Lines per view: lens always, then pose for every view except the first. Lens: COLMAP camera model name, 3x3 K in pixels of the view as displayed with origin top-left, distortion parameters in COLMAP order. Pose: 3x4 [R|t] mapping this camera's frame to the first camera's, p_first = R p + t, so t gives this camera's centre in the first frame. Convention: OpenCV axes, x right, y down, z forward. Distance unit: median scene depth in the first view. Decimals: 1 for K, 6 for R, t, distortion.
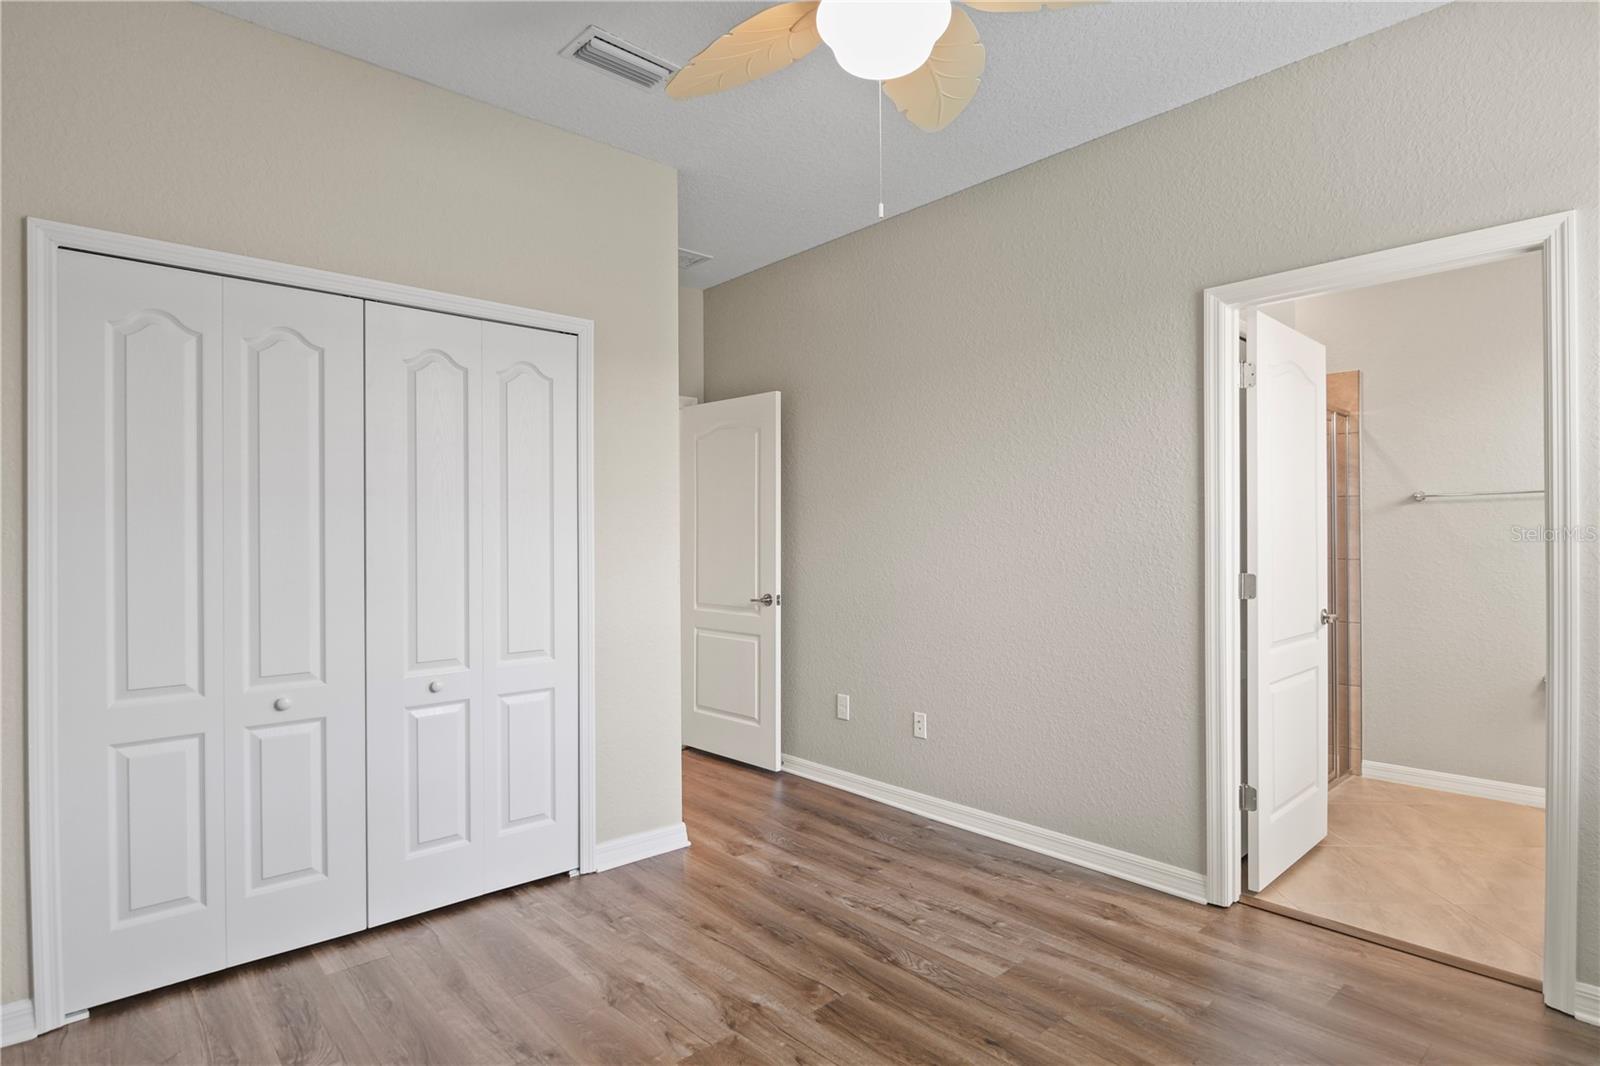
lens RADIAL K [[825.0, 0, 796.8], [0, 825.0, 537.8], [0, 0, 1]] dist [-0.003644, -0.012252]
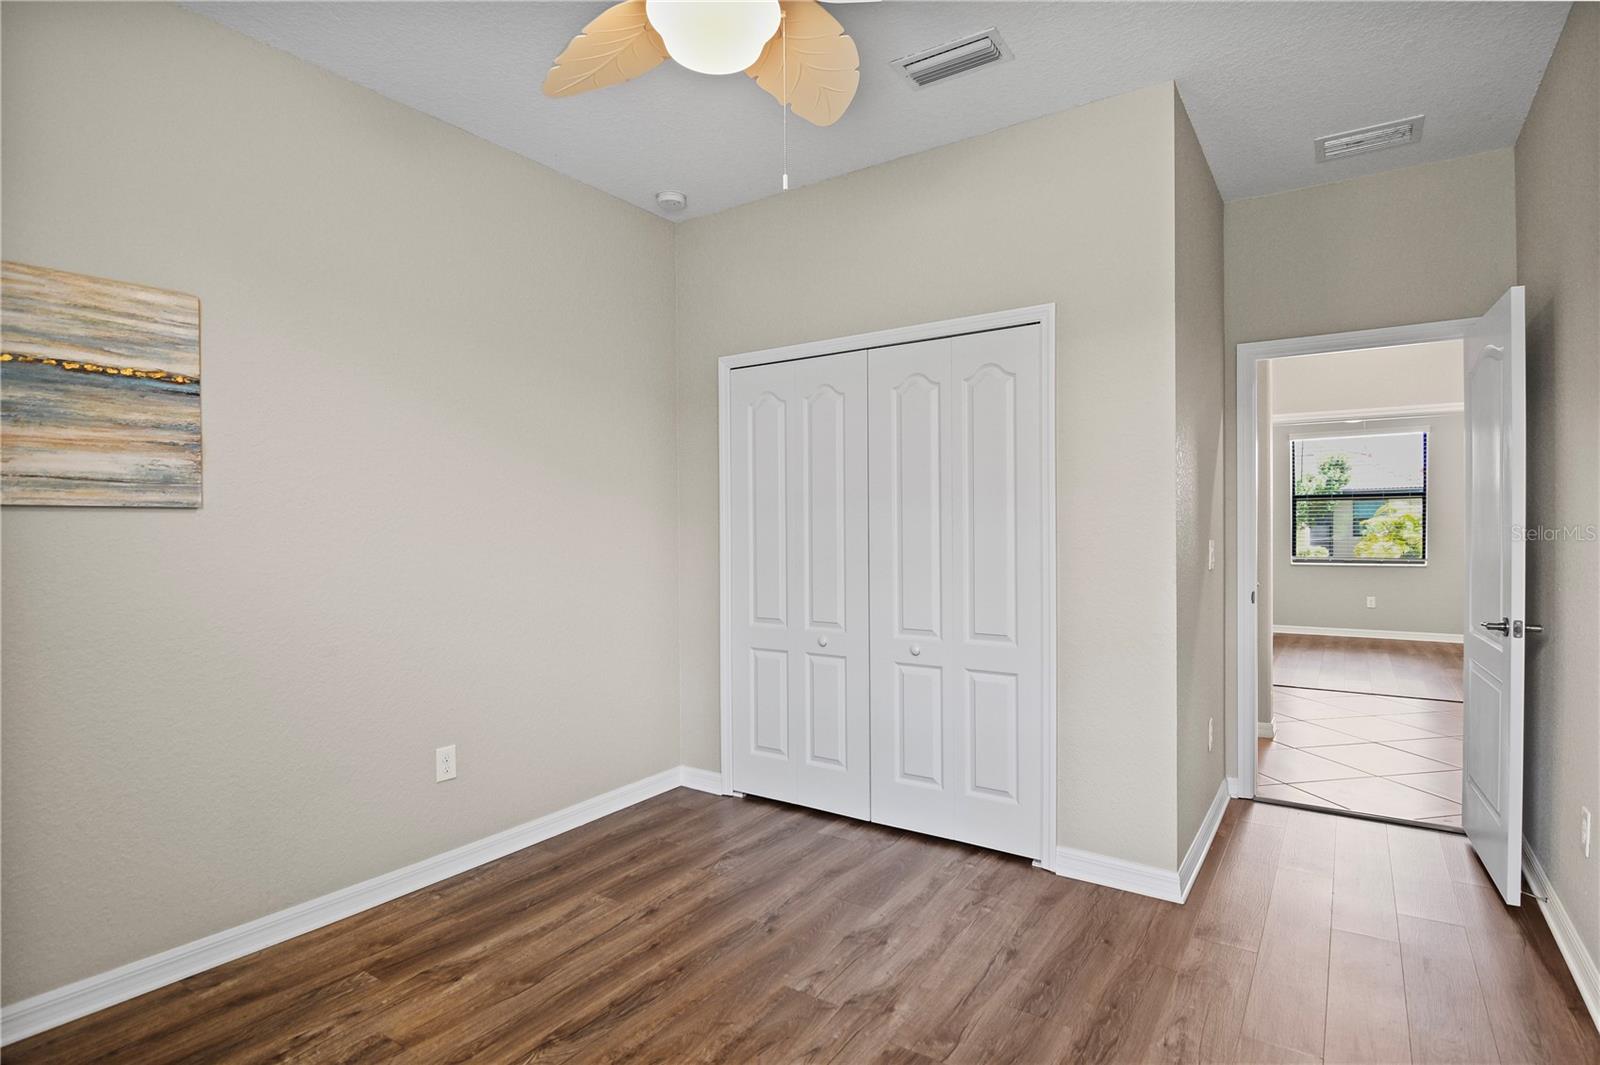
lens RADIAL K [[825.0, 0, 808.3], [0, 825.0, 536.4], [0, 0, 1]] dist [-0.003644, -0.012252]
pose [[0.228093, 0.004433, -0.973629, 0.745867], [0.000849, 0.999988, 0.004752, 0.006612], [0.973639, -0.001910, 0.228086, 0.591285]]
